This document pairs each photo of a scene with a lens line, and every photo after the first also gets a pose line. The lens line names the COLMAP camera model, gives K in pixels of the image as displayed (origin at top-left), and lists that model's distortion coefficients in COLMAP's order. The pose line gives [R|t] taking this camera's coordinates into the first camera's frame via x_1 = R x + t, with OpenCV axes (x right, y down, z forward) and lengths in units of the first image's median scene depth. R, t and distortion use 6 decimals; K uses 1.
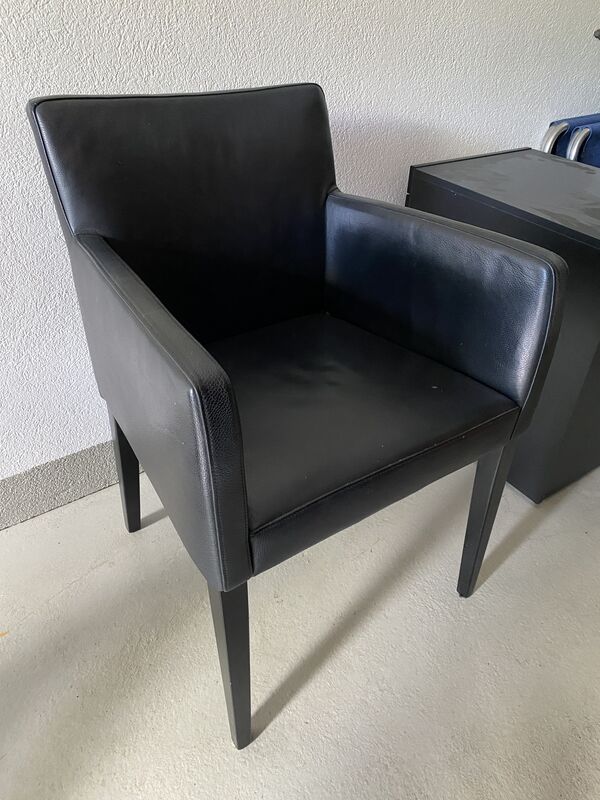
lens RADIAL K [[612.1, 0, 304.5], [0, 612.1, 399.5], [0, 0, 1]] dist [-0.004882, -0.006906]
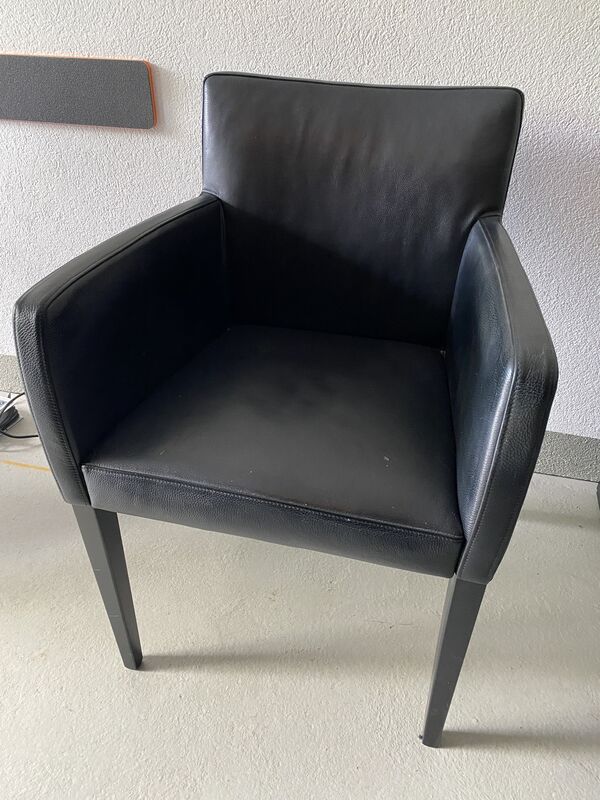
lens RADIAL K [[612.1, 0, 302.6], [0, 612.1, 400.9], [0, 0, 1]] dist [-0.004882, -0.006906]
pose [[0.647822, 0.414452, -0.639184, 0.567685], [-0.418156, 0.894811, 0.156395, -0.152693], [0.636767, 0.165963, 0.752984, 0.273342]]
